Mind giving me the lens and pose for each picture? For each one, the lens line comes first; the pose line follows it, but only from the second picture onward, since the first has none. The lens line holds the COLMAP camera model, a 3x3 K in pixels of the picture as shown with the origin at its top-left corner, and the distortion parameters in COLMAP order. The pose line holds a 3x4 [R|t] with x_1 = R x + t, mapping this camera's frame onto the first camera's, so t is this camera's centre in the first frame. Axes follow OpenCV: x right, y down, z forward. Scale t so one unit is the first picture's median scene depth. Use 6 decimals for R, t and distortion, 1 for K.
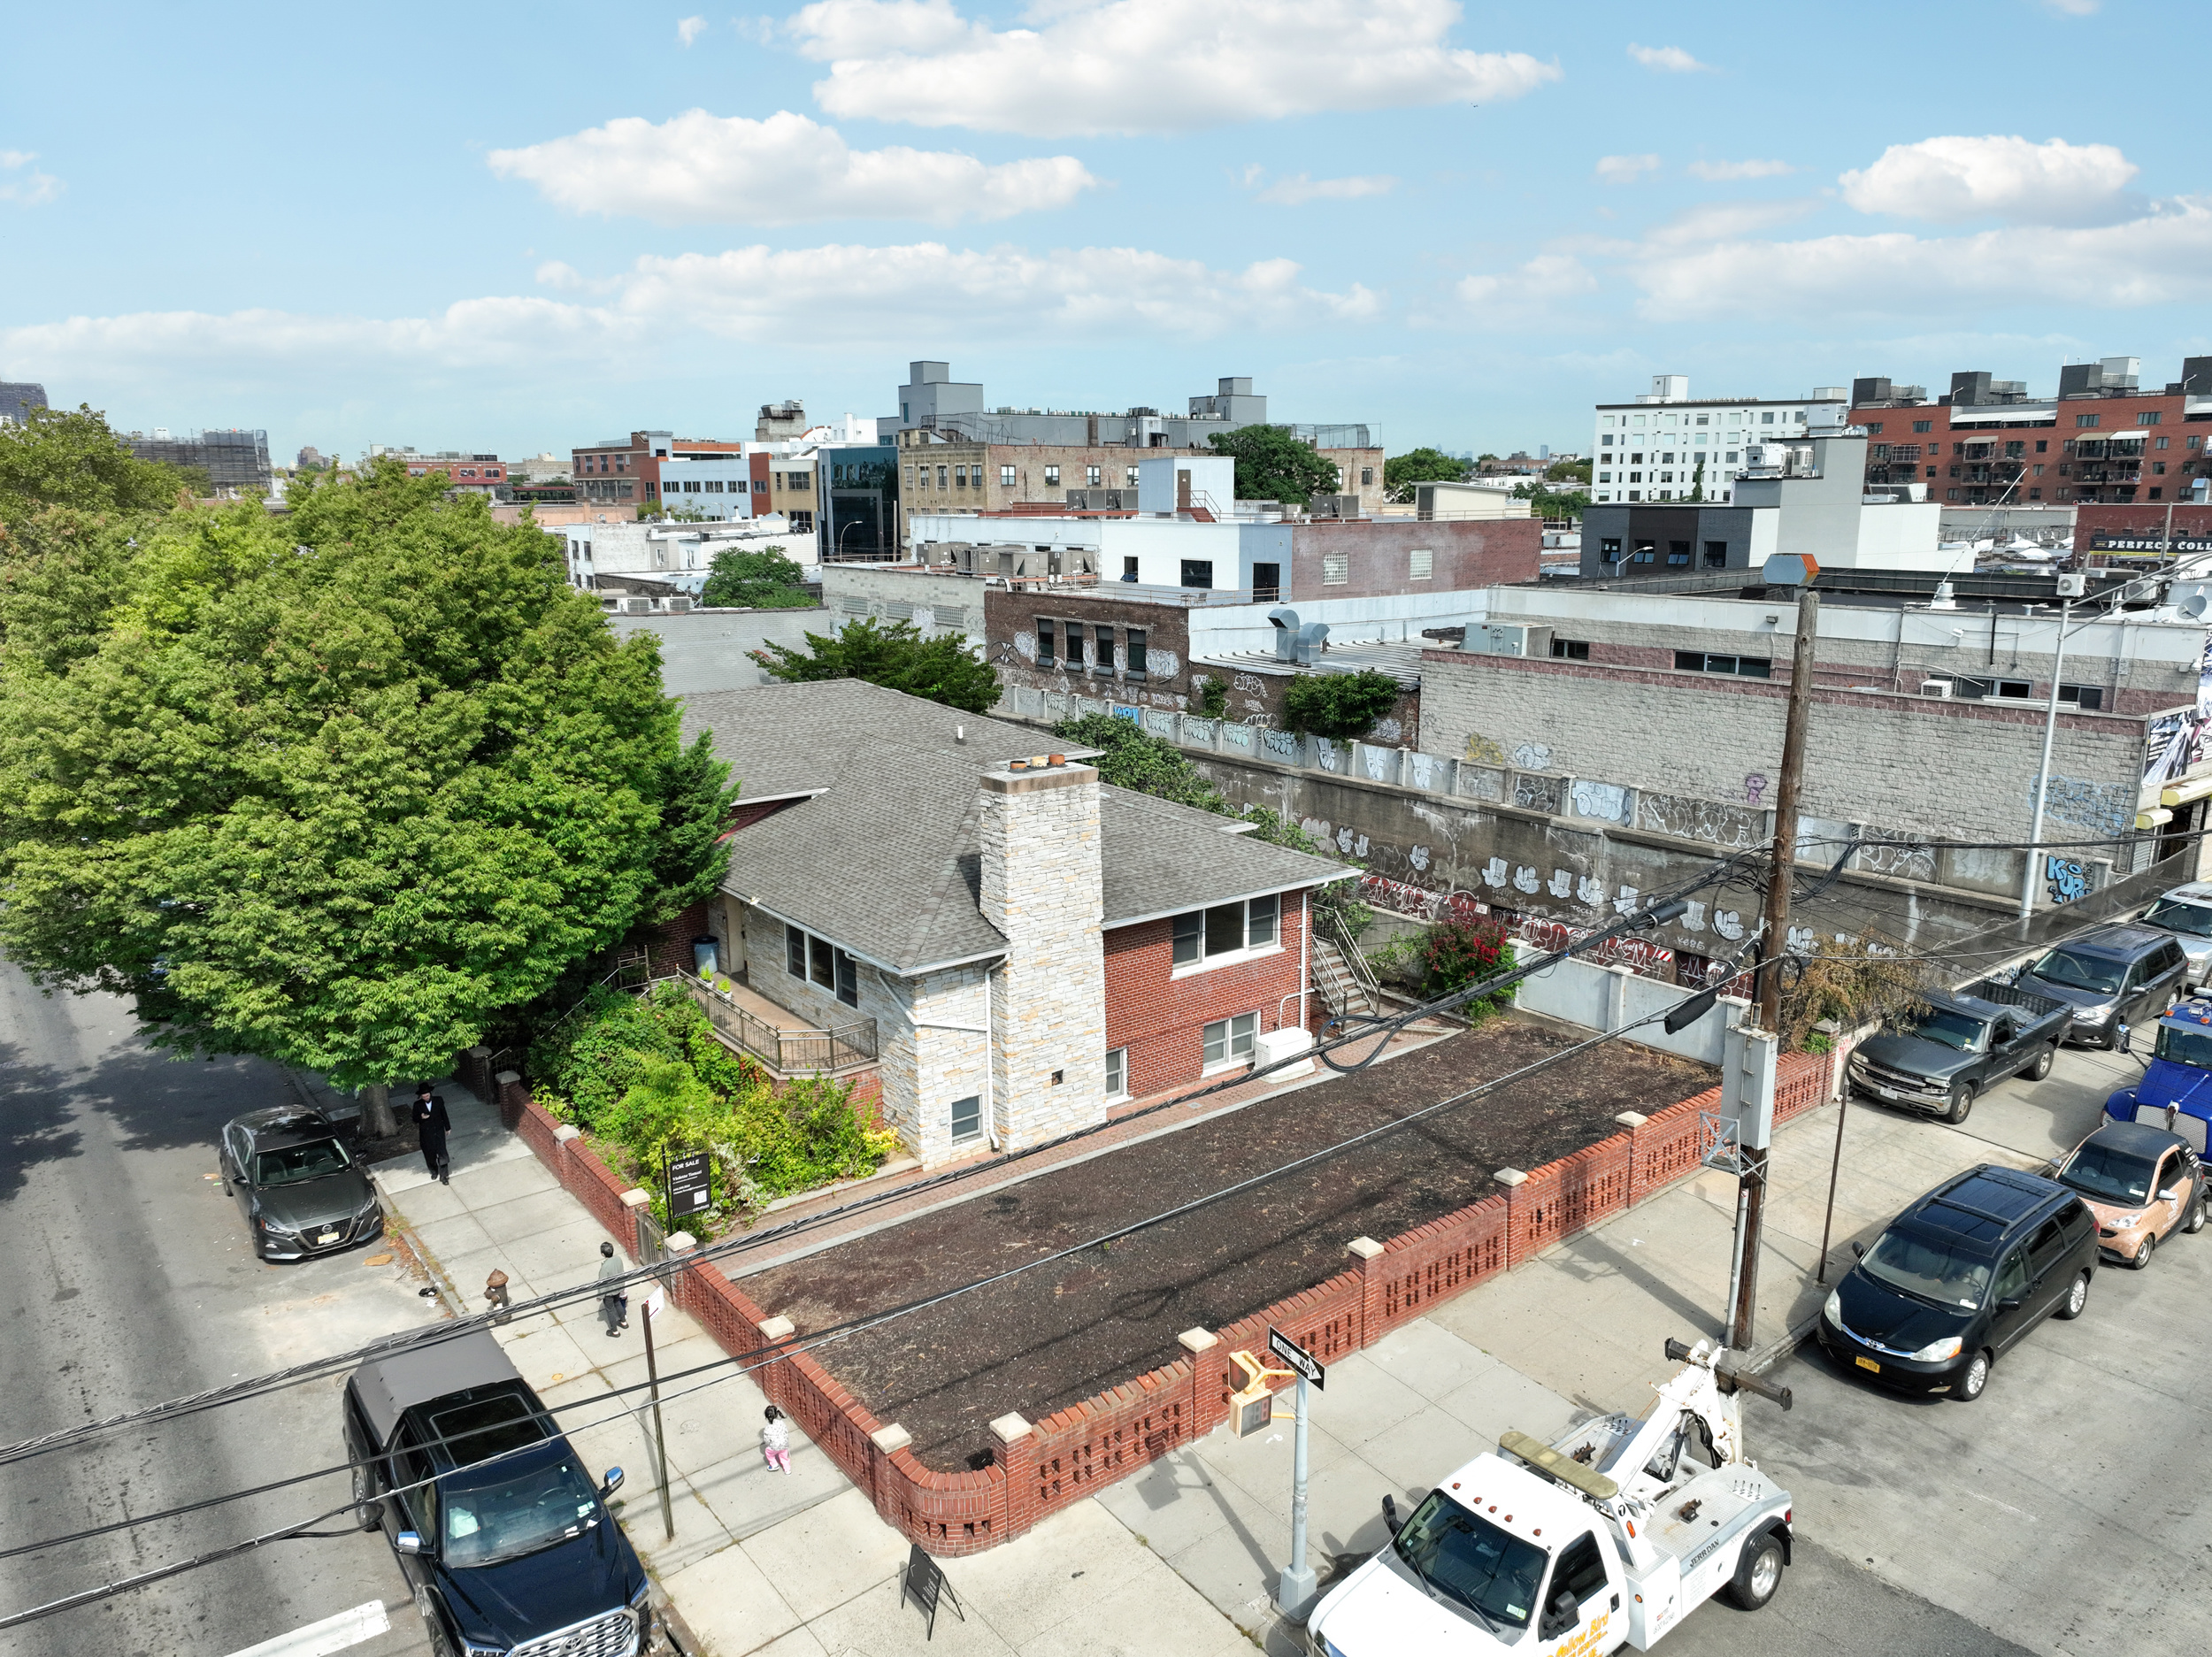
lens RADIAL K [[1530.5, 0, 1106.0], [0, 1530.5, 828.5], [0, 0, 1]] dist [0.004438, -0.002512]
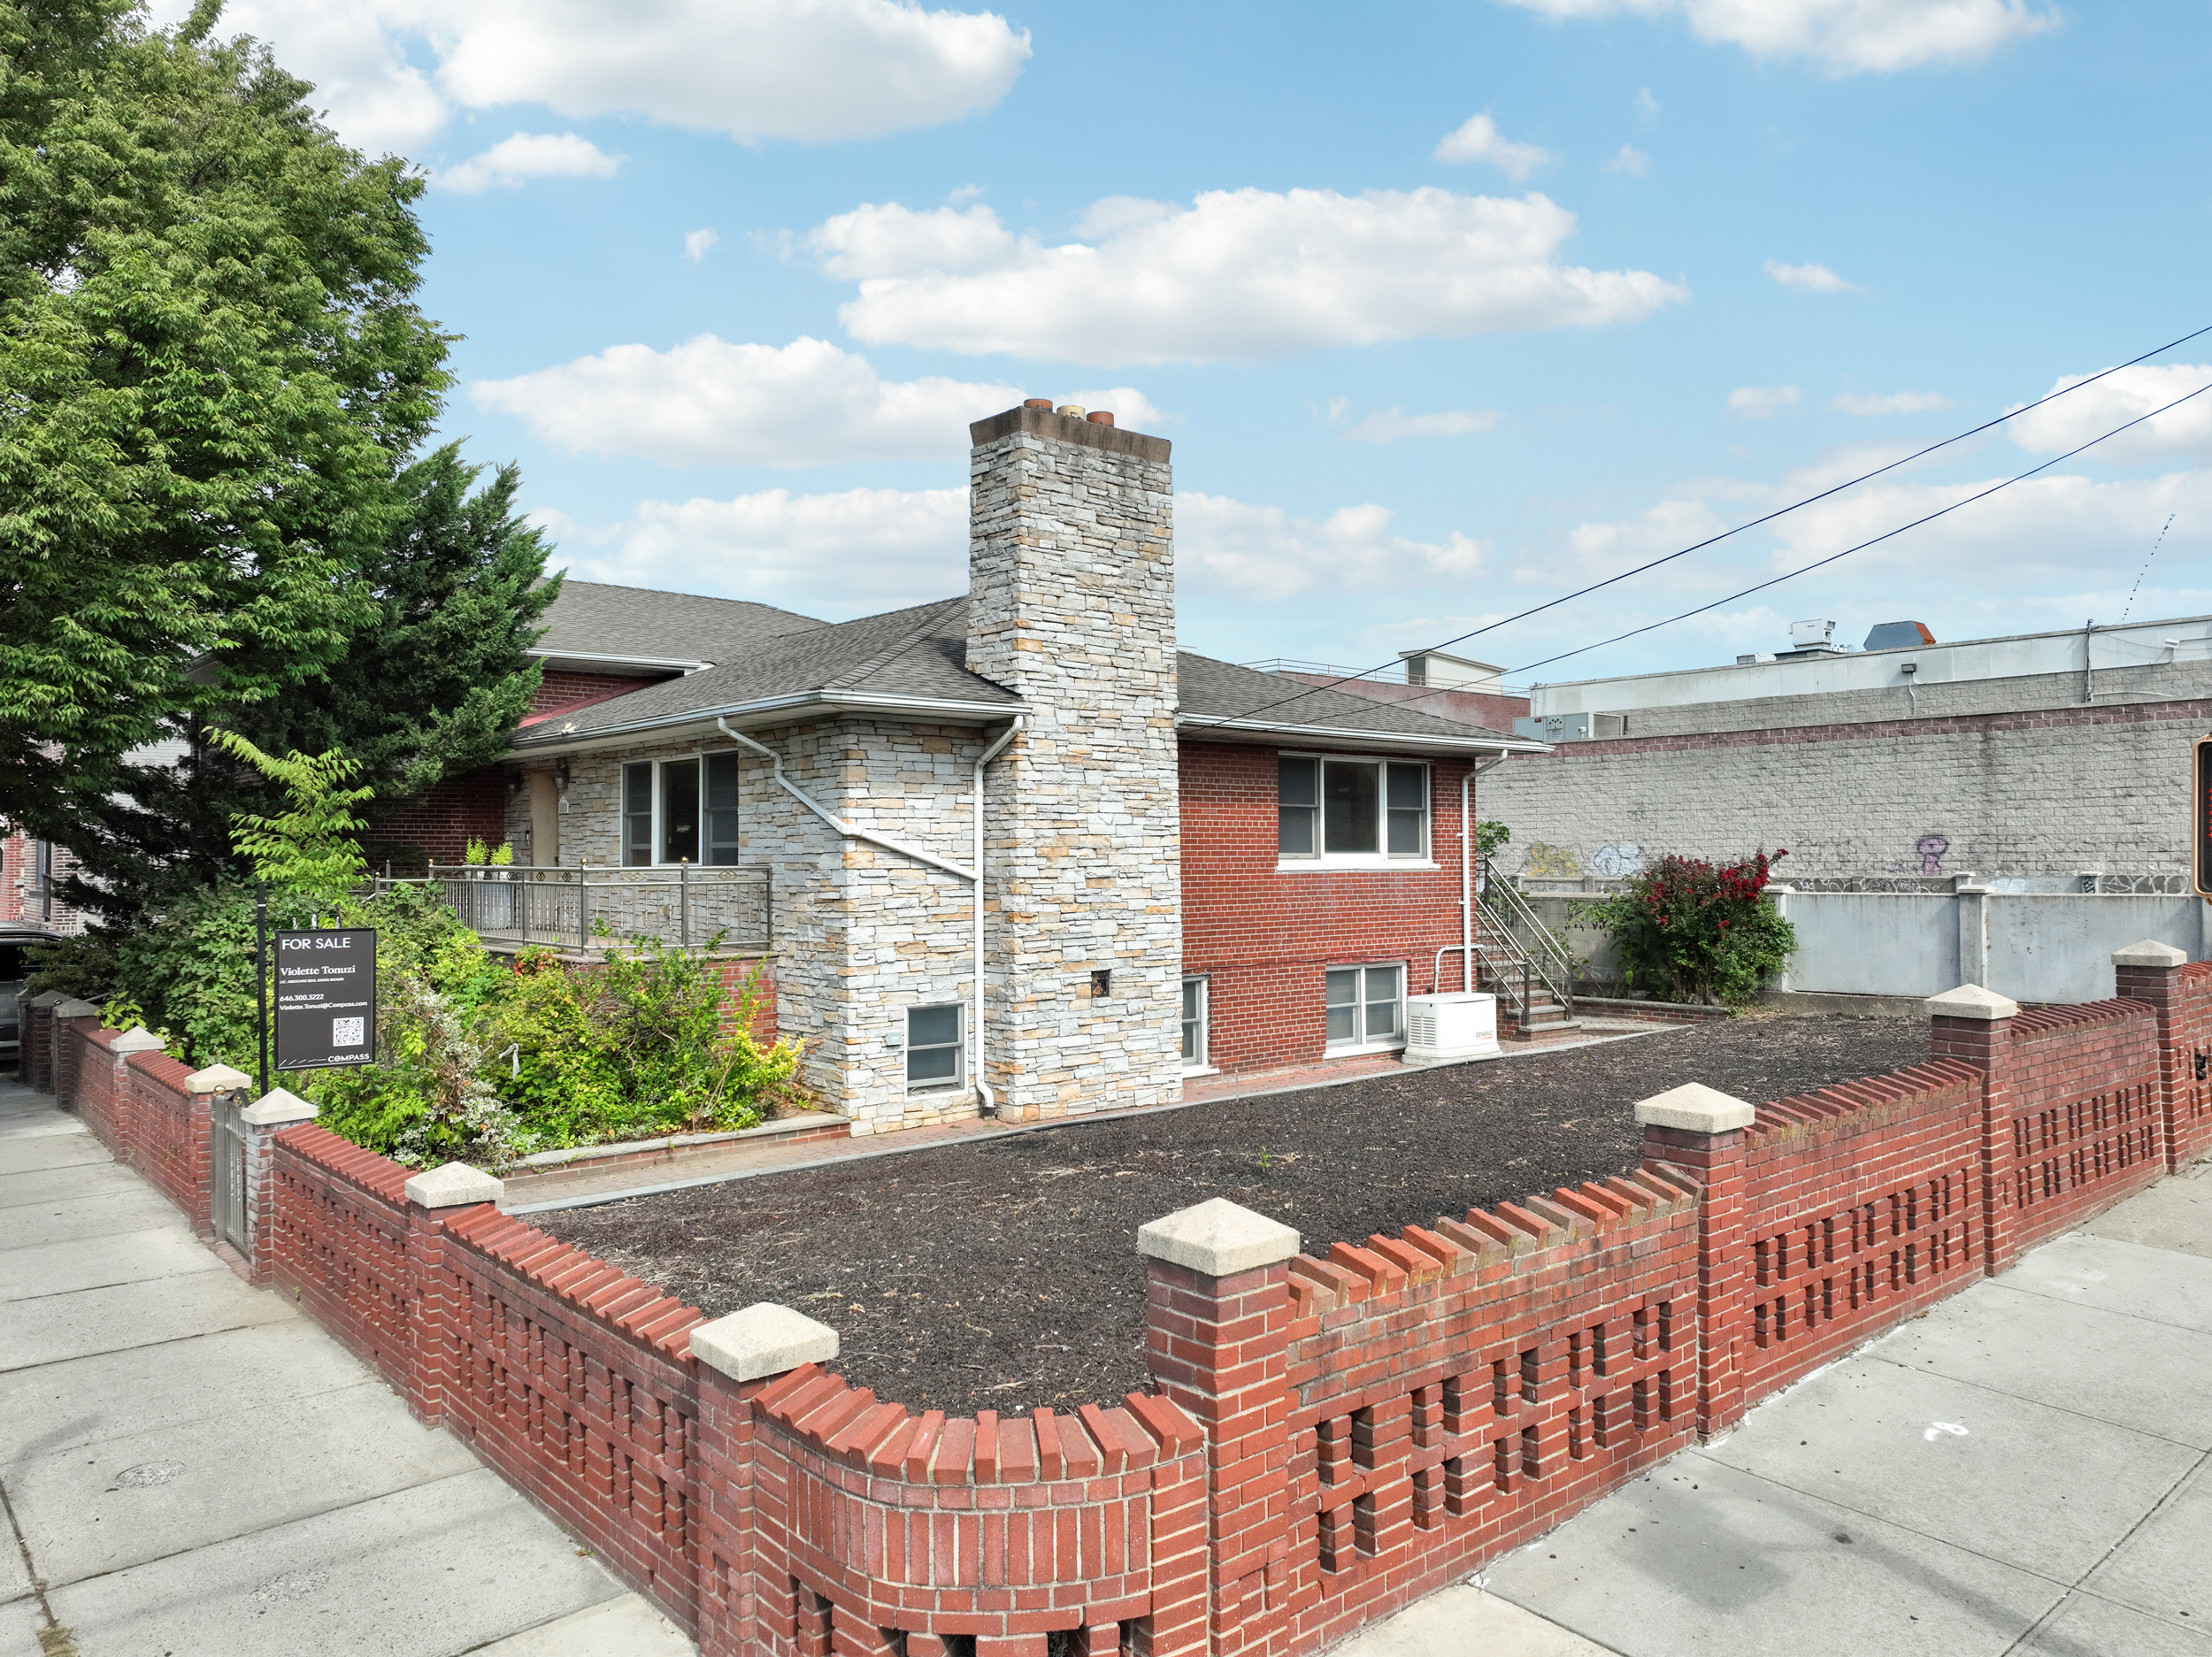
lens RADIAL K [[1530.5, 0, 1106.0], [0, 1530.5, 828.5], [0, 0, 1]] dist [0.004438, -0.002512]
pose [[0.998426, 0.003656, 0.055972, -0.061597], [0.009946, 0.970521, -0.240813, 0.244392], [-0.055203, 0.240990, 0.968956, 0.460627]]
